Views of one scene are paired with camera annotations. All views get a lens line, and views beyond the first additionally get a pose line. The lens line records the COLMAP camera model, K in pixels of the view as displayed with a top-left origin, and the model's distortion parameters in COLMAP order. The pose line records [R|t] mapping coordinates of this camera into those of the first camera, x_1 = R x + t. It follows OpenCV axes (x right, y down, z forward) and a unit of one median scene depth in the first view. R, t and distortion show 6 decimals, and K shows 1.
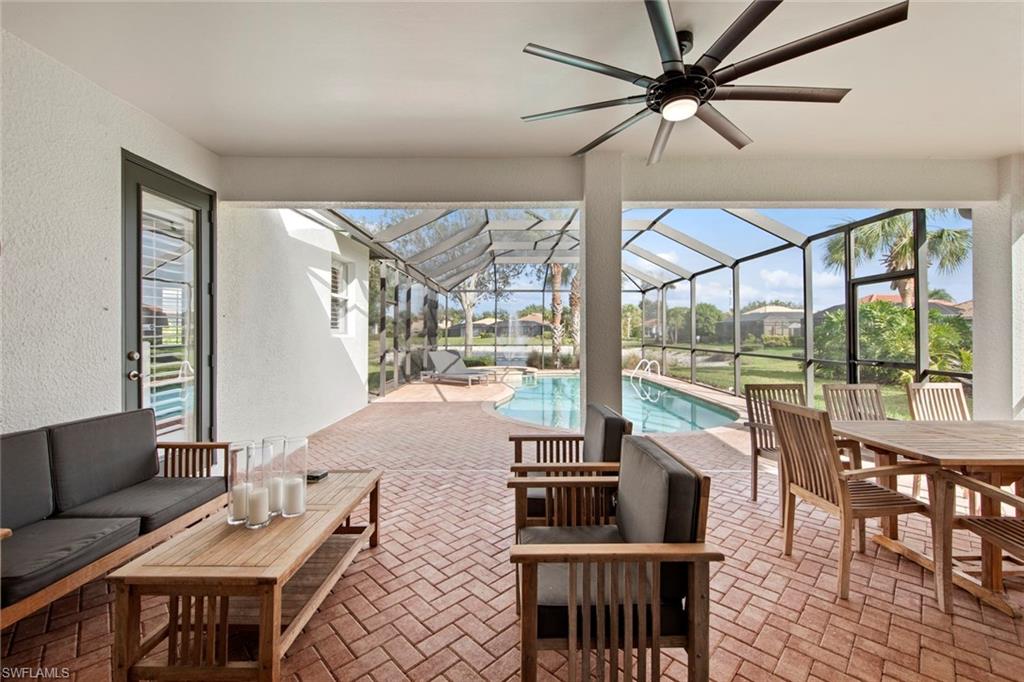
lens RADIAL K [[410.3, 0, 512.6], [0, 410.3, 332.8], [0, 0, 1]] dist [0.017564, -0.009207]
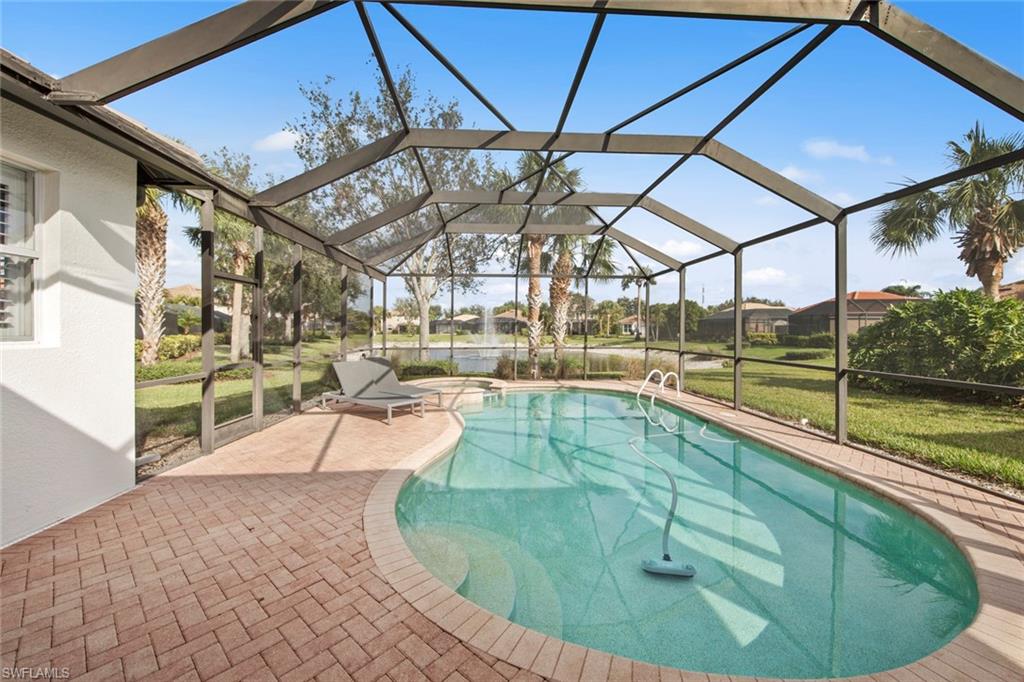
lens RADIAL K [[410.3, 0, 512.6], [0, 410.3, 332.8], [0, 0, 1]] dist [0.017564, -0.009207]
pose [[0.998591, 0.001013, 0.053063, 0.024000], [-0.001445, 0.999966, 0.008118, -0.003375], [-0.053052, -0.008183, 0.998558, 0.213335]]
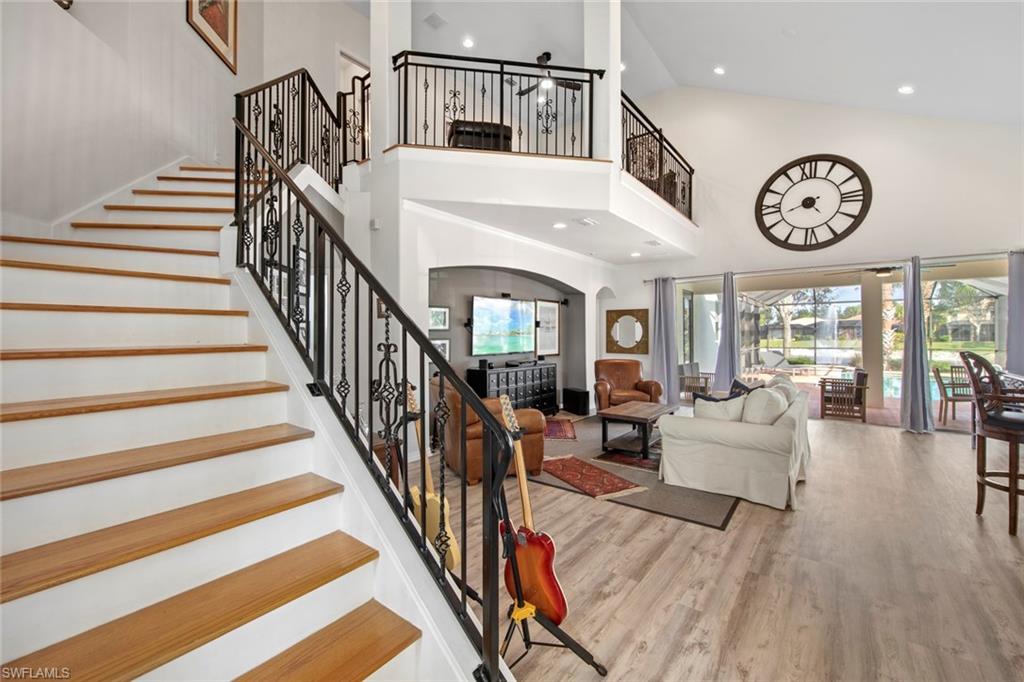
lens RADIAL K [[410.3, 0, 512.6], [0, 410.3, 332.8], [0, 0, 1]] dist [0.017564, -0.009207]
pose [[0.781125, -0.005285, -0.624352, 0.021150], [0.003298, 0.999985, -0.004340, -0.014206], [0.624366, 0.001331, 0.781131, -0.502698]]
